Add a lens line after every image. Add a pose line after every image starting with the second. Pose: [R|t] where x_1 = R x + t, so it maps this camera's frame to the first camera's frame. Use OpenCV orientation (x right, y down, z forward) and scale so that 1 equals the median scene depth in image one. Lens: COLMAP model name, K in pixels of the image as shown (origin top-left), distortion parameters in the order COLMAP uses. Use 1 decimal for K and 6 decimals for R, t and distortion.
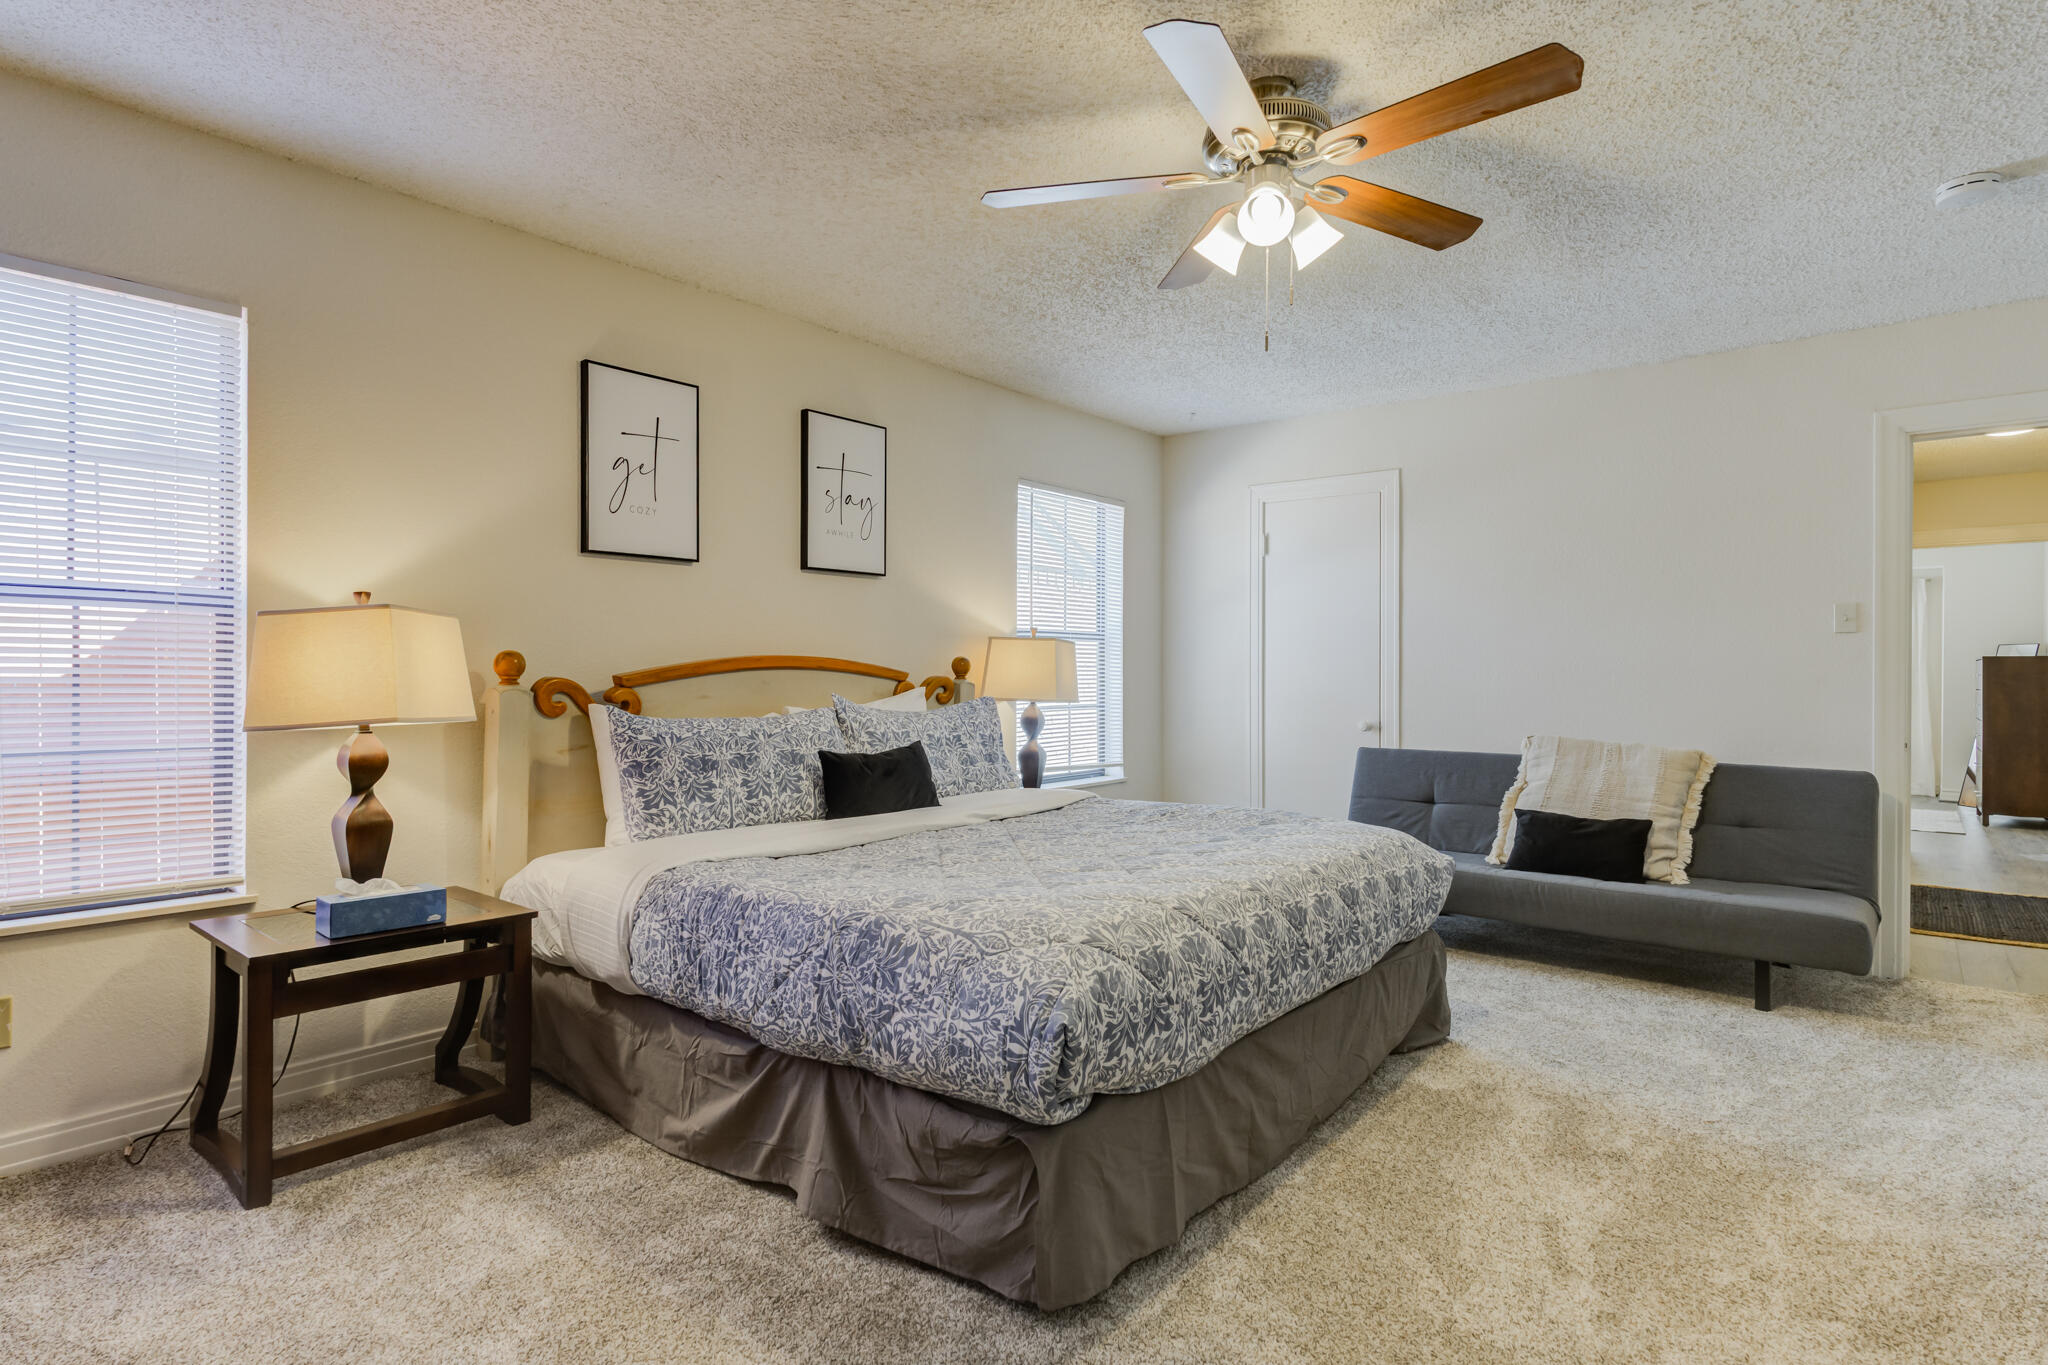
lens RADIAL K [[1027.8, 0, 1027.9], [0, 1027.8, 658.0], [0, 0, 1]] dist [0.011202, -0.006888]
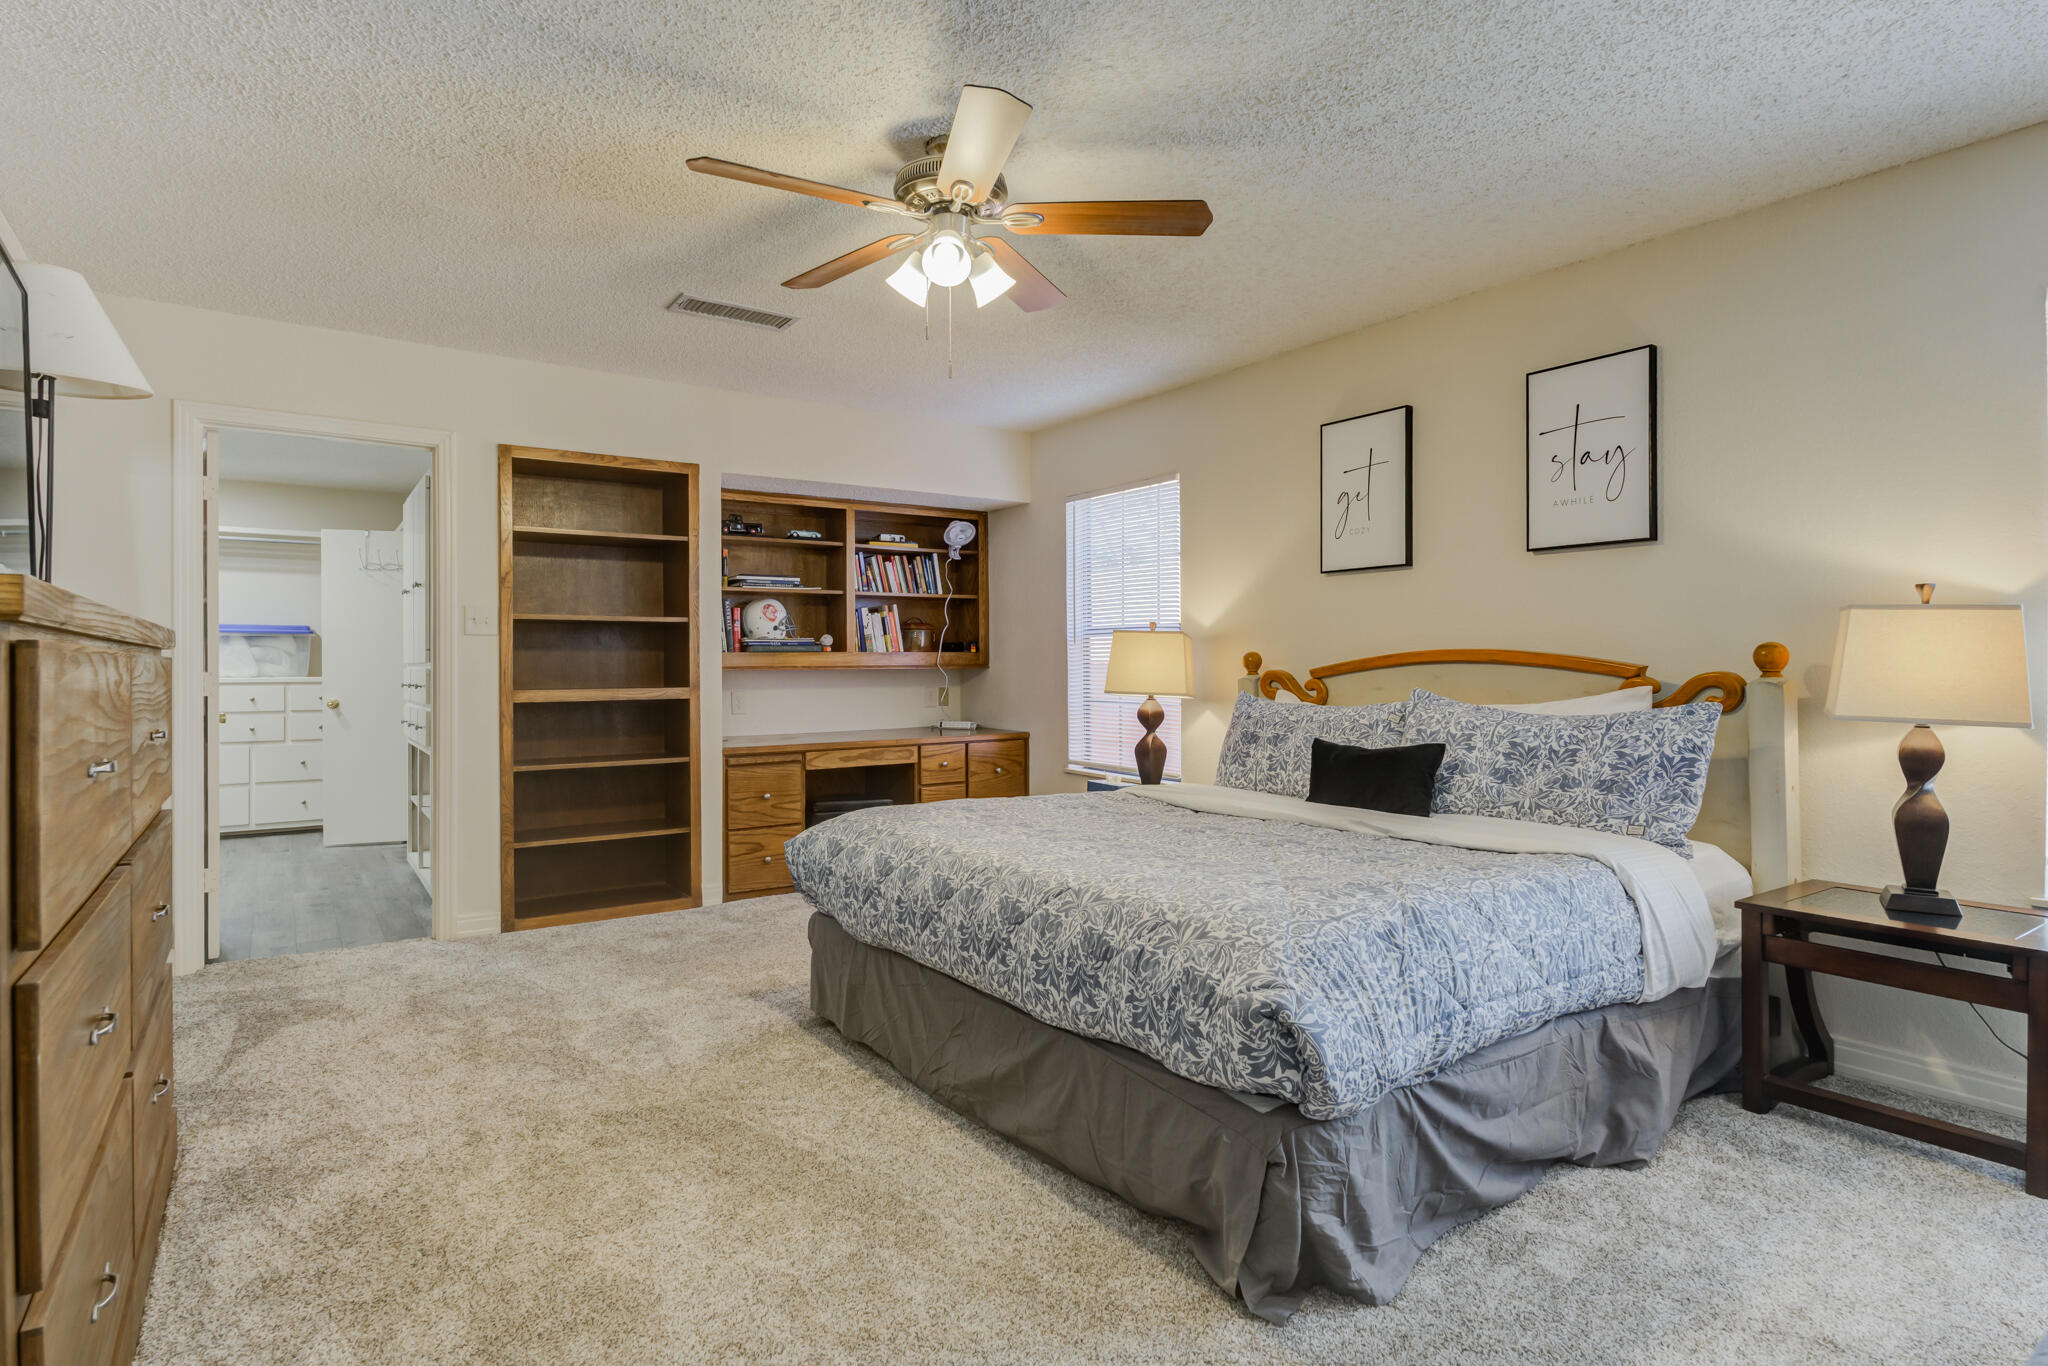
lens RADIAL K [[1053.7, 0, 1017.9], [0, 1053.7, 665.7], [0, 0, 1]] dist [0.010046, 0.000764]
pose [[-0.245862, 0.005871, -0.969287, 0.969989], [0.022889, 0.999738, 0.000250, 0.003943], [0.969035, -0.022125, -0.245932, 0.963627]]
